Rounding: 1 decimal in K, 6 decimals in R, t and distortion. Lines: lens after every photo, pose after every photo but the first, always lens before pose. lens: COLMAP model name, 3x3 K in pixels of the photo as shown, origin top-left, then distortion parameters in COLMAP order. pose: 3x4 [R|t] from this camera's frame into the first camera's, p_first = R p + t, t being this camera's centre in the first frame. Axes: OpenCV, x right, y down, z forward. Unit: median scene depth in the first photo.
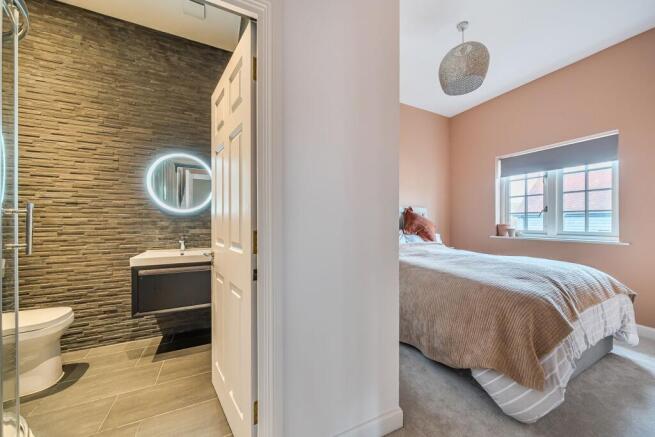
lens RADIAL K [[223.4, 0, 319.4], [0, 223.4, 221.9], [0, 0, 1]] dist [-0.000985, 0.000080]
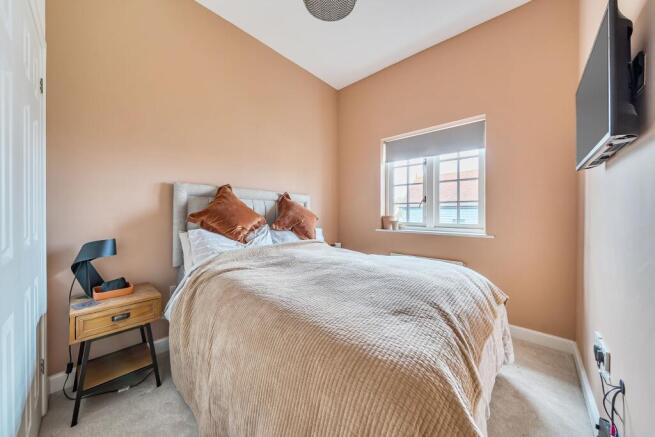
lens RADIAL K [[223.4, 0, 329.9], [0, 223.4, 213.1], [0, 0, 1]] dist [-0.000985, 0.000080]
pose [[0.916905, 0.001089, 0.399103, 0.387845], [-0.001247, 0.999999, 0.000135, -0.000846], [-0.399103, -0.000621, 0.916906, 0.418602]]
